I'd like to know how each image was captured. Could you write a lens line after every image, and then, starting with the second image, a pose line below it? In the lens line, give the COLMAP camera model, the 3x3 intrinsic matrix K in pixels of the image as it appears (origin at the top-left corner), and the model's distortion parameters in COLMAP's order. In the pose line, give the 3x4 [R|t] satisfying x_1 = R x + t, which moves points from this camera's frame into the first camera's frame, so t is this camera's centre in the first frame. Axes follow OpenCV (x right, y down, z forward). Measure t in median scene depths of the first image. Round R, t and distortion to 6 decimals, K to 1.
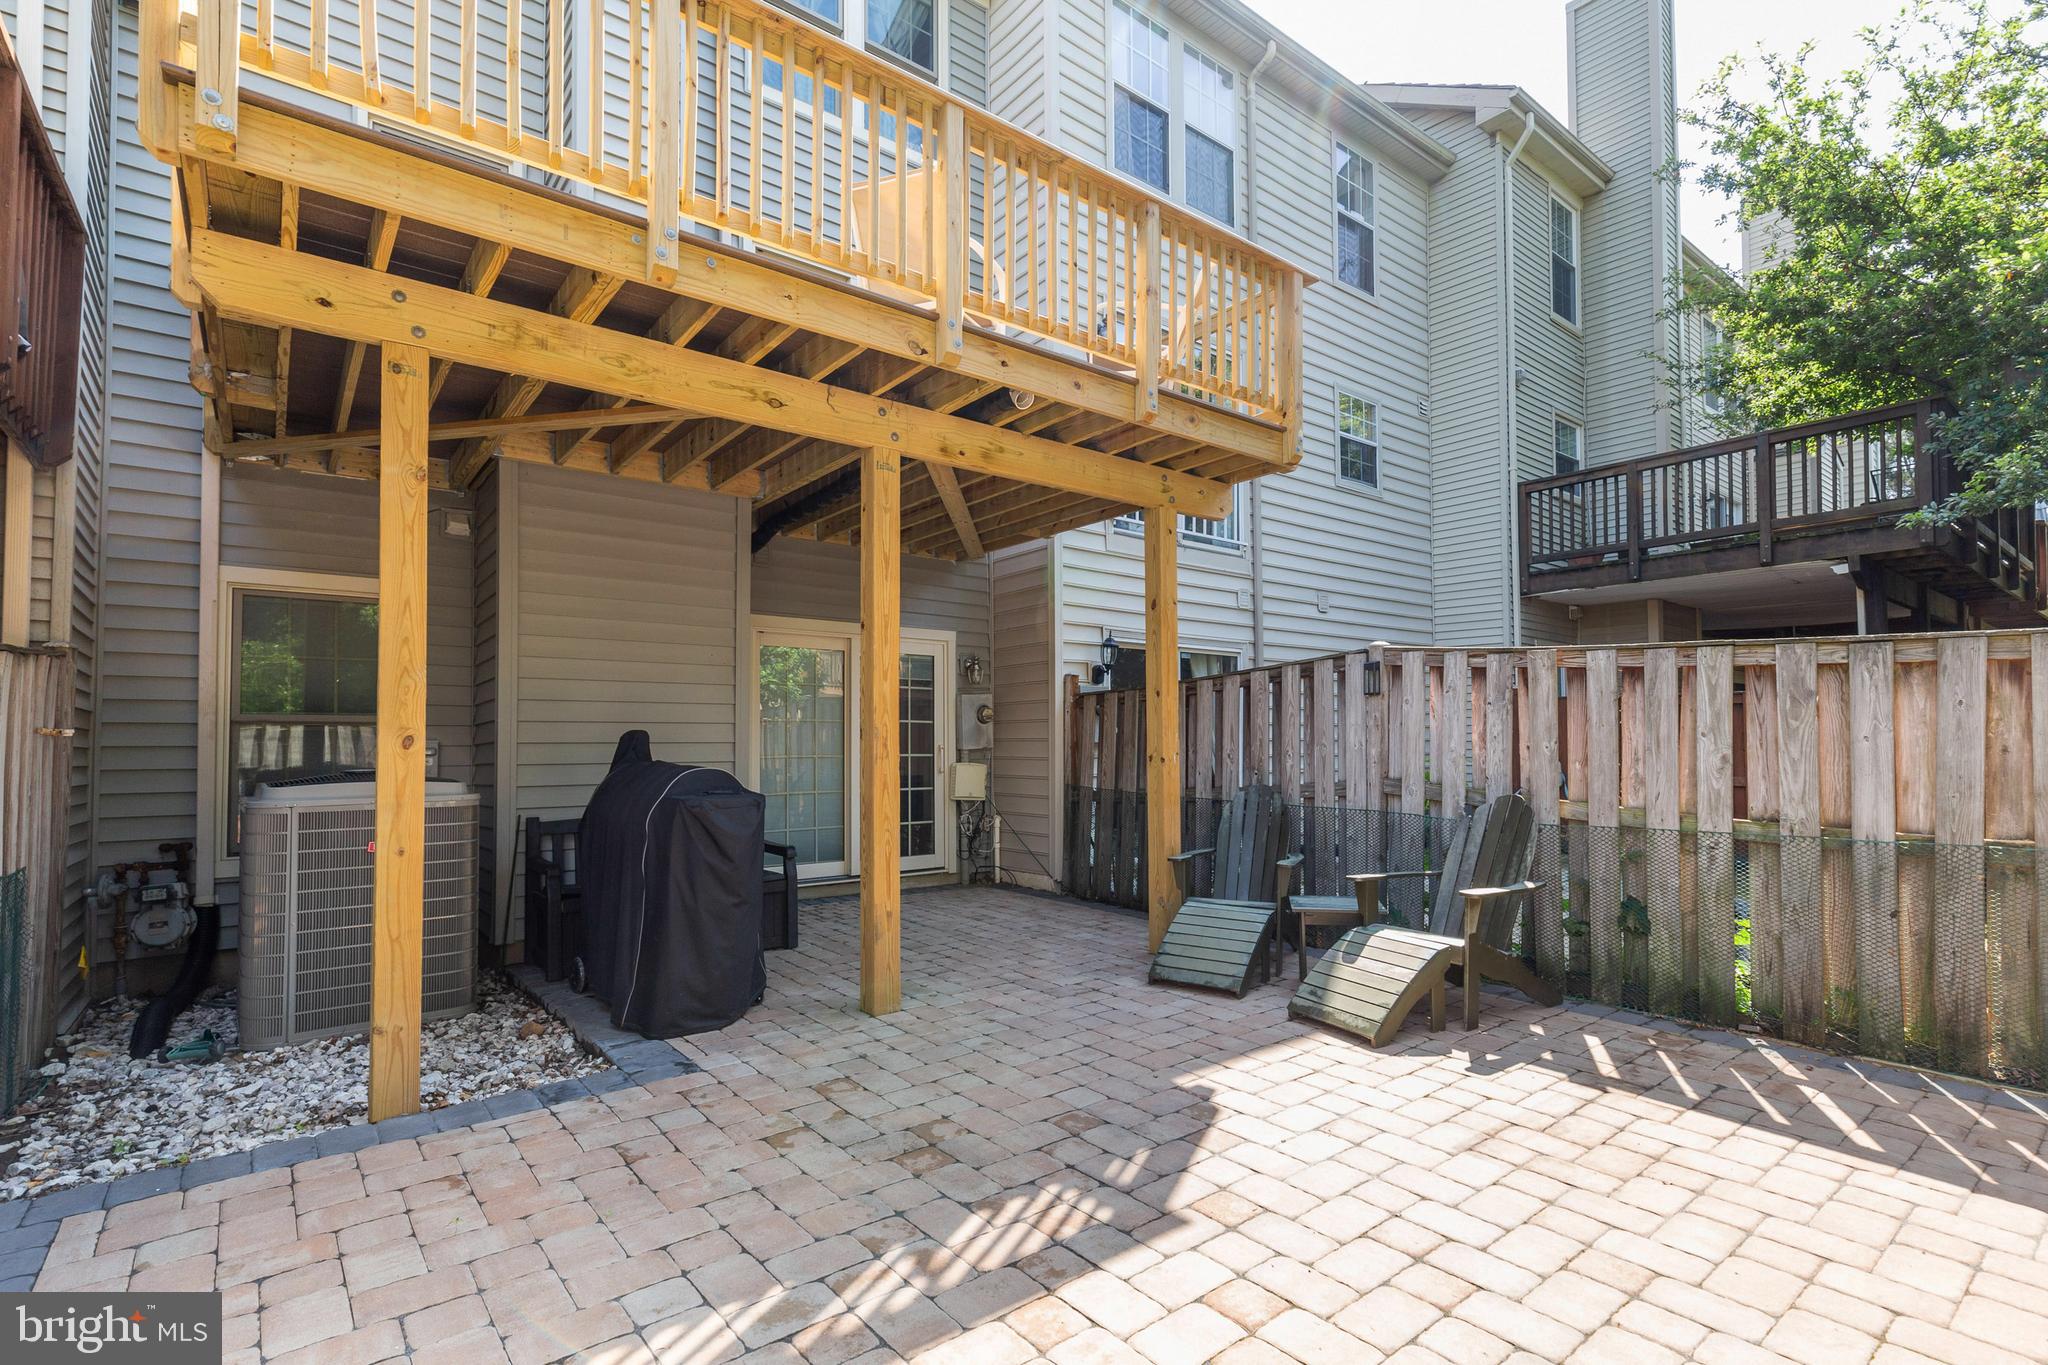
lens RADIAL K [[947.7, 0, 1034.5], [0, 947.7, 693.7], [0, 0, 1]] dist [0.004946, -0.000213]
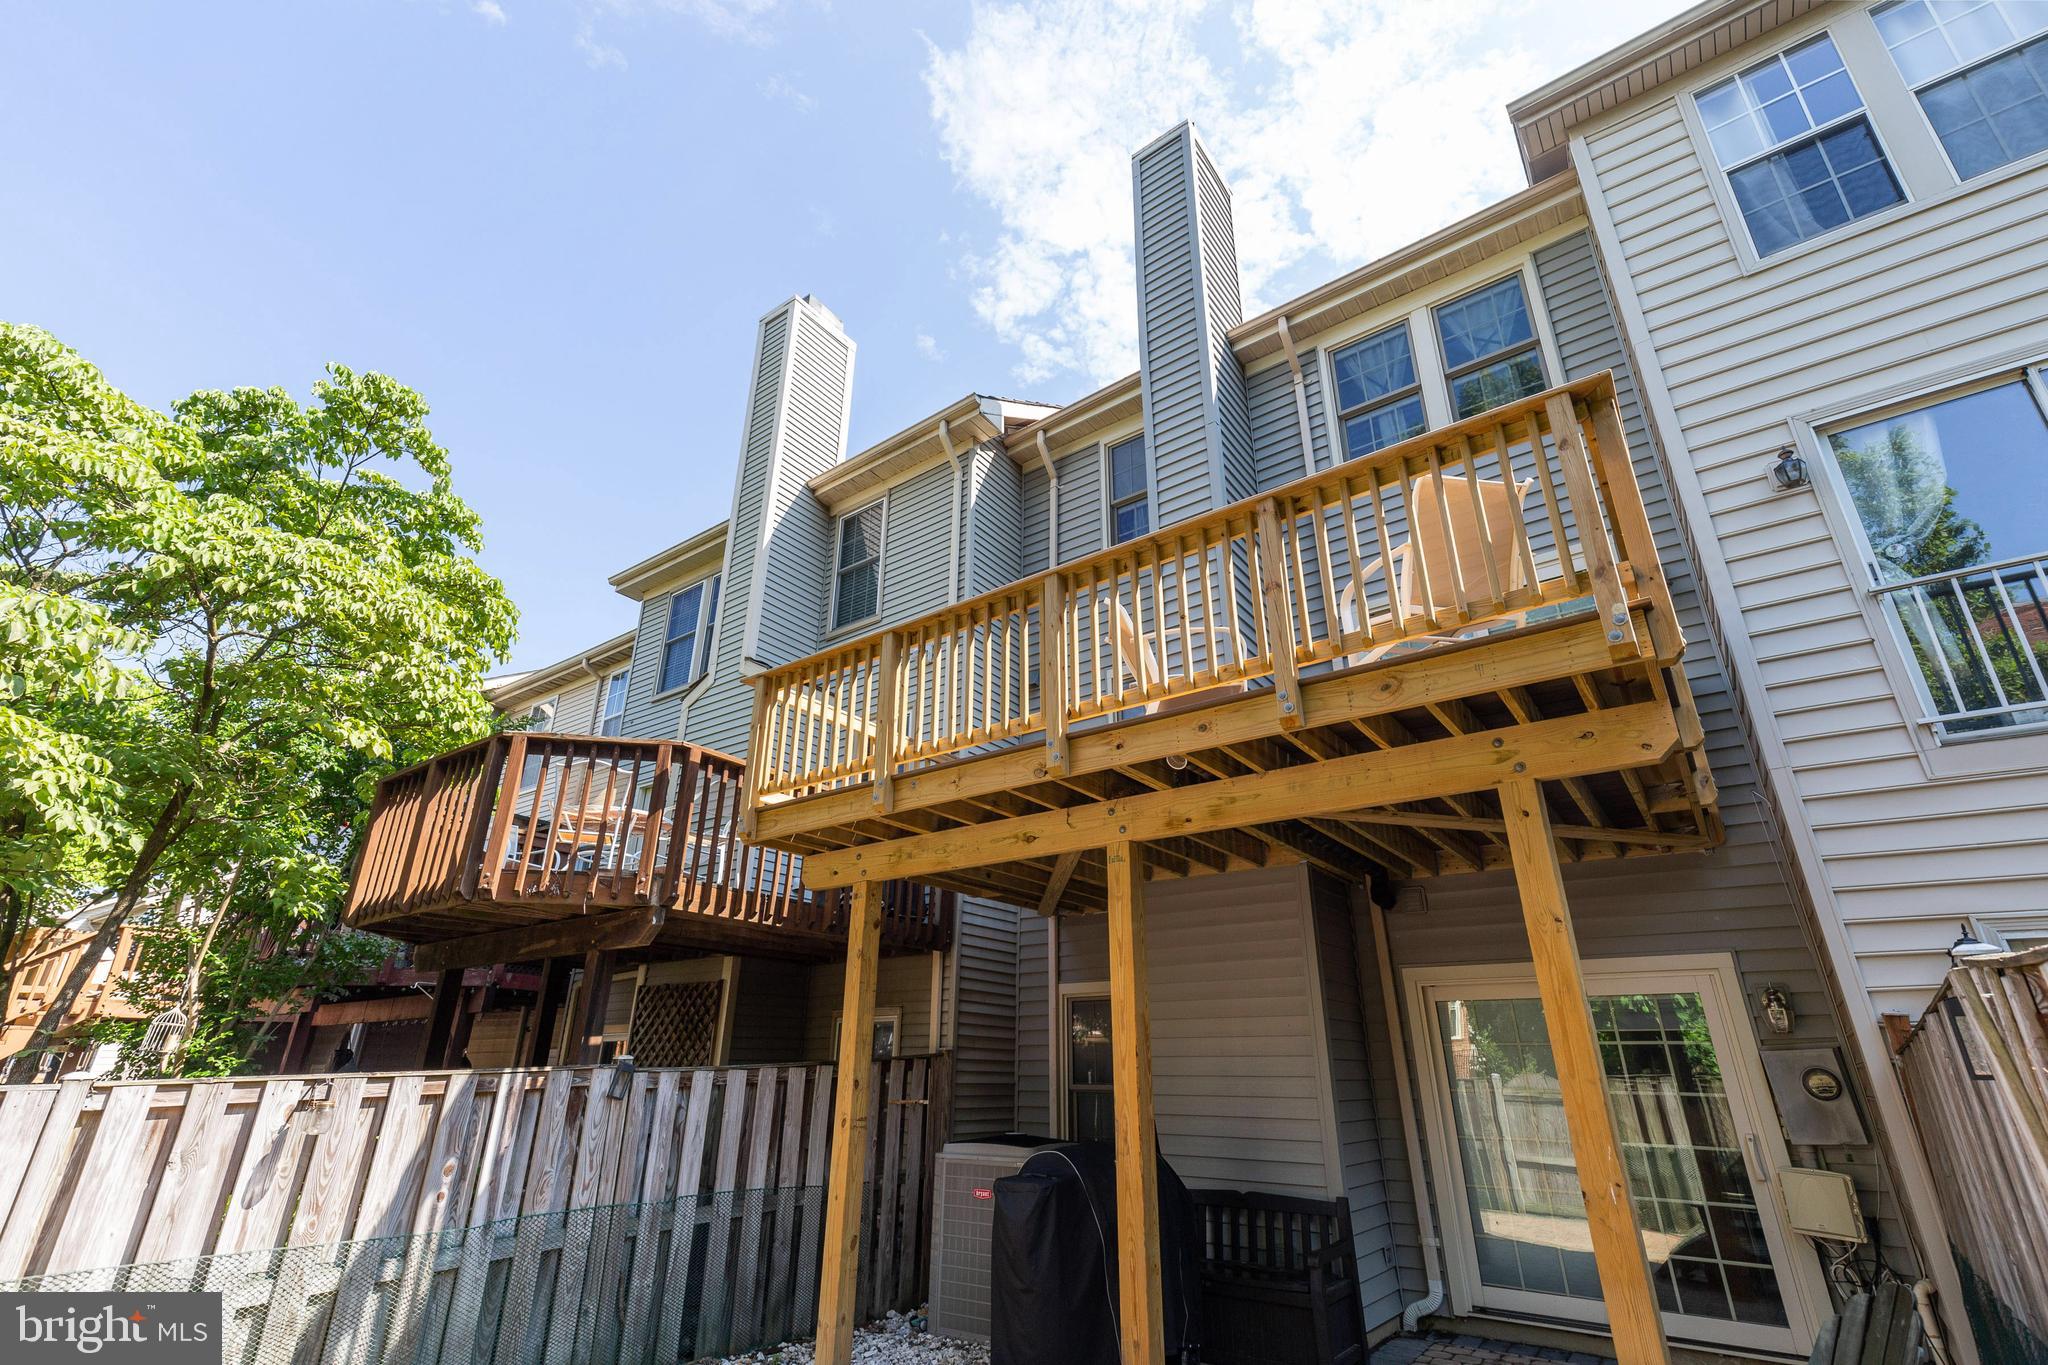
lens RADIAL K [[938.4, 0, 1032.7], [0, 938.4, 683.0], [0, 0, 1]] dist [0.012085, -0.001177]
pose [[0.272267, -0.373009, -0.886981, 1.165748], [0.044785, 0.925718, -0.375553, -0.027637], [0.961179, 0.062527, 0.268747, 0.853916]]
